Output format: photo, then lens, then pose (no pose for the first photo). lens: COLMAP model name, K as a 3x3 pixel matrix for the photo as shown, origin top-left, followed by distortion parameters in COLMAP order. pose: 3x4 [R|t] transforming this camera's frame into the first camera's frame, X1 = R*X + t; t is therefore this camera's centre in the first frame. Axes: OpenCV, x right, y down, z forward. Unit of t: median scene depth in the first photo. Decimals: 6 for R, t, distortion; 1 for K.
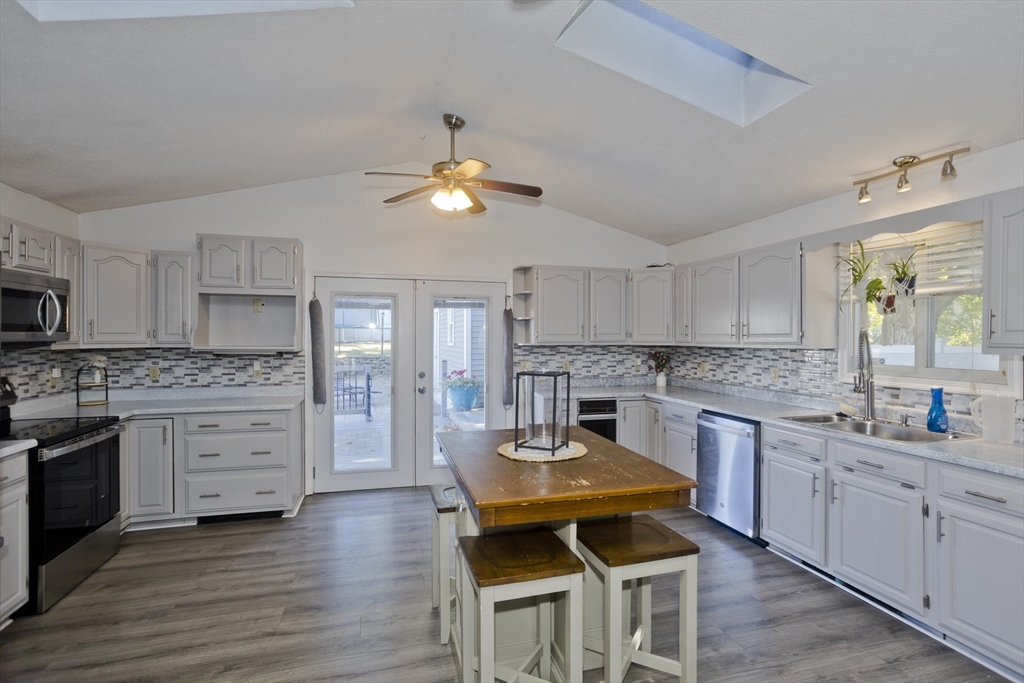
lens RADIAL K [[498.4, 0, 514.3], [0, 498.4, 336.9], [0, 0, 1]] dist [-0.051924, 0.034703]
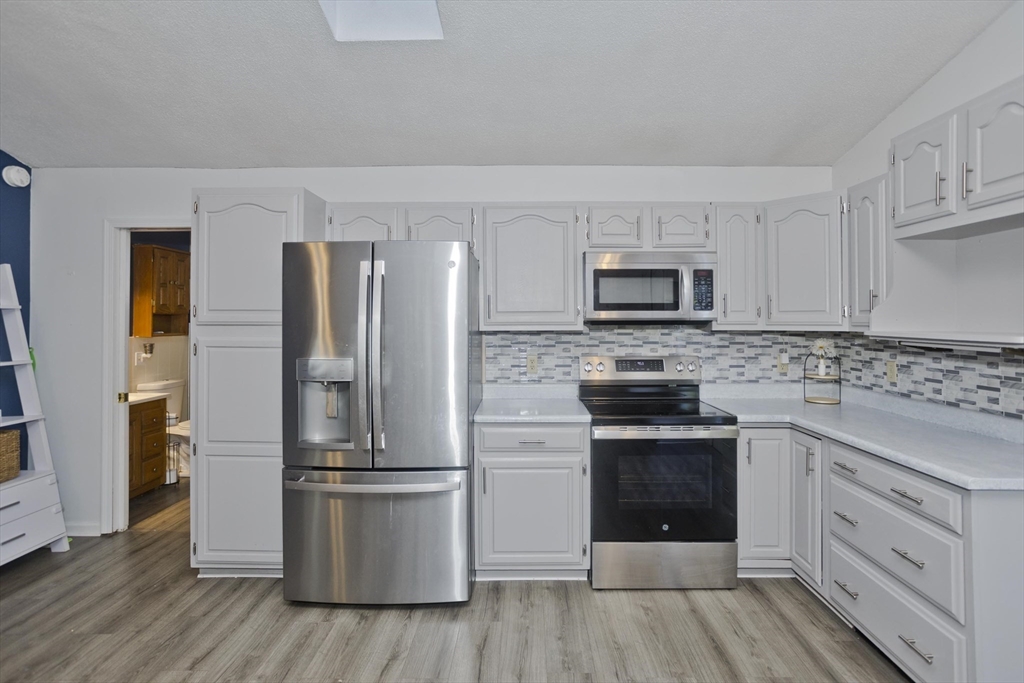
lens RADIAL K [[494.9, 0, 511.9], [0, 494.9, 316.4], [0, 0, 1]] dist [-0.046843, 0.033416]
pose [[-0.287395, -0.012800, -0.957727, 0.046587], [0.004222, 0.999884, -0.014630, 0.009417], [0.957803, -0.008248, -0.287307, 0.816911]]
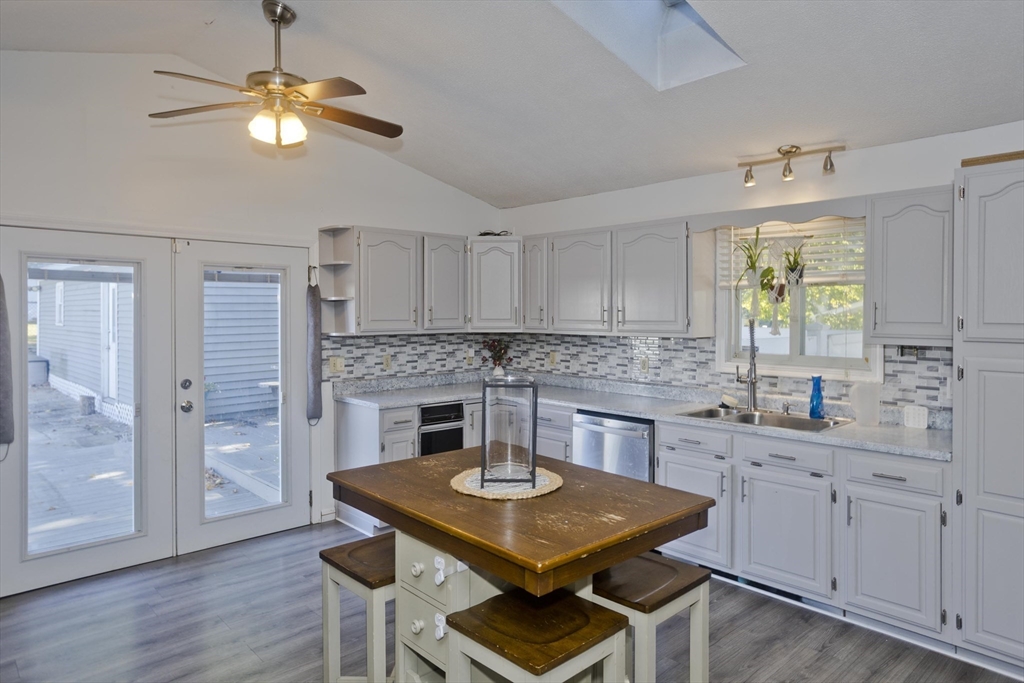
lens RADIAL K [[650.3, 0, 512.6], [0, 650.3, 316.2], [0, 0, 1]] dist [-0.008585, 0.002111]
pose [[0.890995, -0.004482, 0.453992, -0.262066], [0.001396, 0.999974, 0.007133, -0.025425], [-0.454012, -0.005721, 0.890977, 0.061090]]
